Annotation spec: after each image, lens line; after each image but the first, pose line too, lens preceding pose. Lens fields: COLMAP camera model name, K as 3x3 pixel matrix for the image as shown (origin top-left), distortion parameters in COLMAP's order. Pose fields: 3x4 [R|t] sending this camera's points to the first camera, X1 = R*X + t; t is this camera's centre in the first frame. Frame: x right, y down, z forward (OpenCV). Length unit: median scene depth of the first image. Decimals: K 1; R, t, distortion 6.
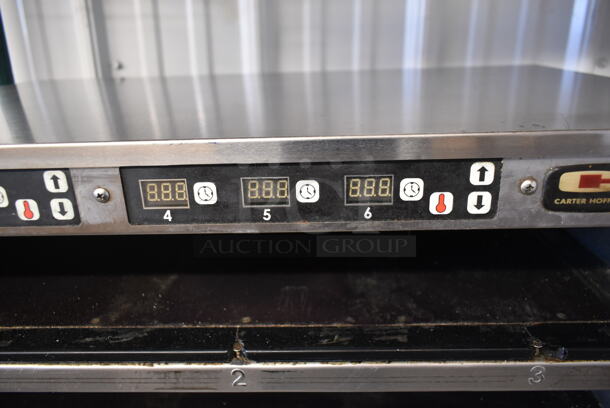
lens RADIAL K [[459.5, 0, 305.0], [0, 459.5, 204.0], [0, 0, 1]] dist [-0.011722, 0.003019]
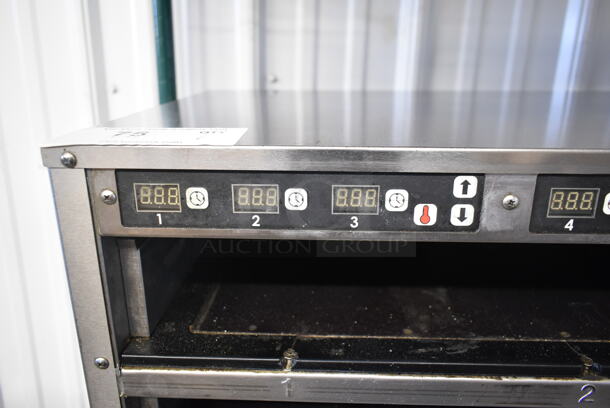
lens RADIAL K [[459.5, 0, 305.0], [0, 459.5, 204.0], [0, 0, 1]] dist [-0.011722, 0.003019]
pose [[0.999485, 0.031994, 0.002540, -0.791029], [-0.031850, 0.998504, -0.044454, 0.038310], [-0.003958, 0.044350, 0.999008, 0.009637]]
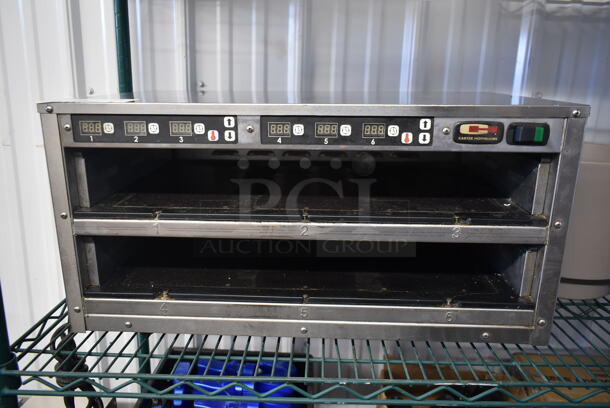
lens RADIAL K [[471.1, 0, 305.0], [0, 471.1, 204.0], [0, 0, 1]] dist [-0.013062, 0.000397]
pose [[0.999240, 0.038531, -0.005859, -0.140814], [-0.038907, 0.995024, -0.091720, 0.466903], [0.002296, 0.091879, 0.995768, -1.044900]]
